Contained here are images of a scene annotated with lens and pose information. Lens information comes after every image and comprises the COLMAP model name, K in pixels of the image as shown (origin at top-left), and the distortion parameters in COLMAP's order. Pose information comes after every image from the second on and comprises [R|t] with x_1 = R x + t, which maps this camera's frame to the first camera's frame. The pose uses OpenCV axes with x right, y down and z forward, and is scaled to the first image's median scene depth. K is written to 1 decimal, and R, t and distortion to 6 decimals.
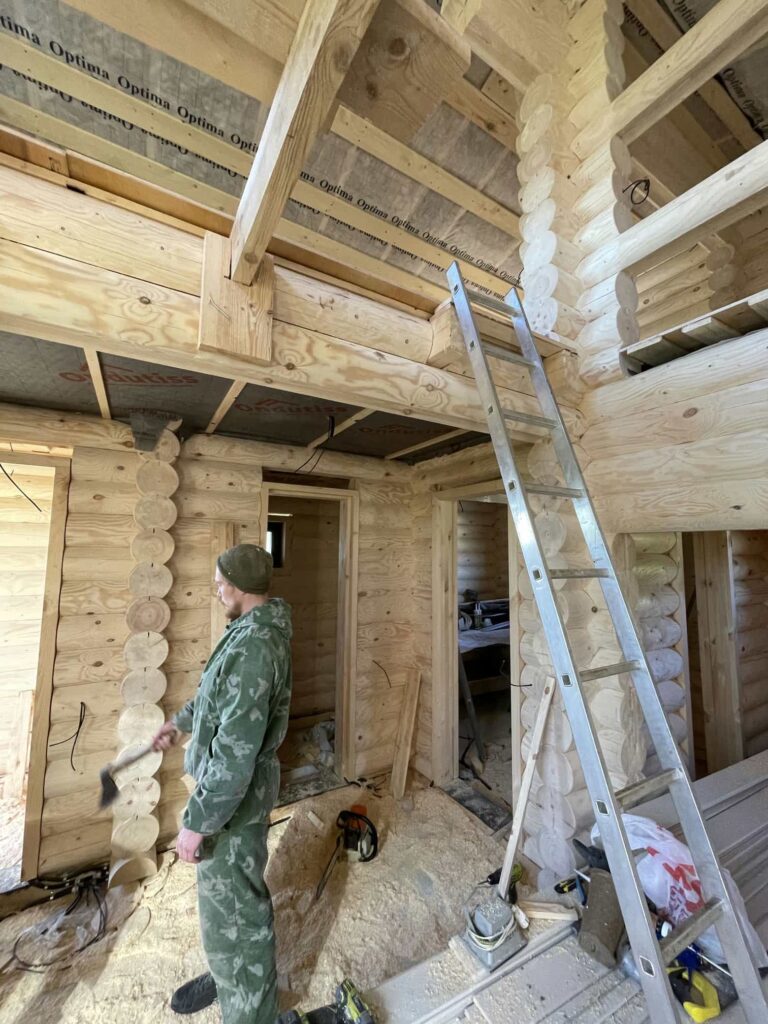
lens RADIAL K [[414.1, 0, 390.3], [0, 414.1, 517.2], [0, 0, 1]] dist [0.000148, -0.001519]
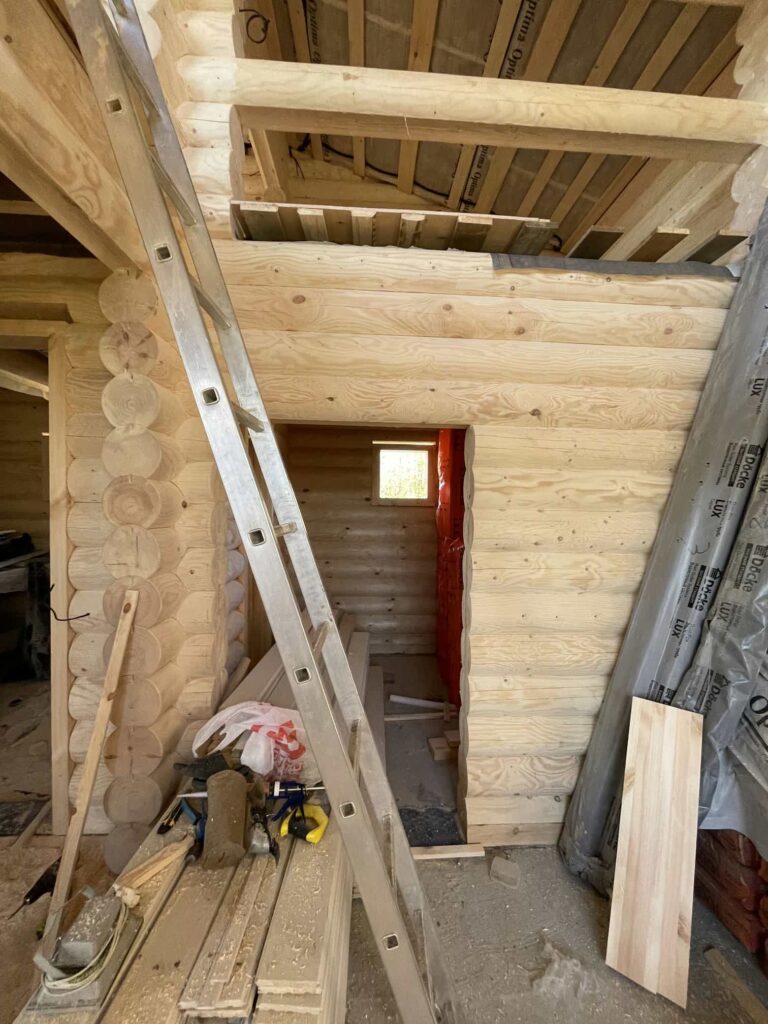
lens RADIAL K [[414.1, 0, 387.3], [0, 414.1, 514.2], [0, 0, 1]] dist [0.000148, -0.001519]
pose [[0.466008, -0.027244, 0.884361, -0.082676], [-0.086468, 0.993339, 0.076165, 0.172093], [-0.880545, -0.111962, 0.460548, 0.287349]]
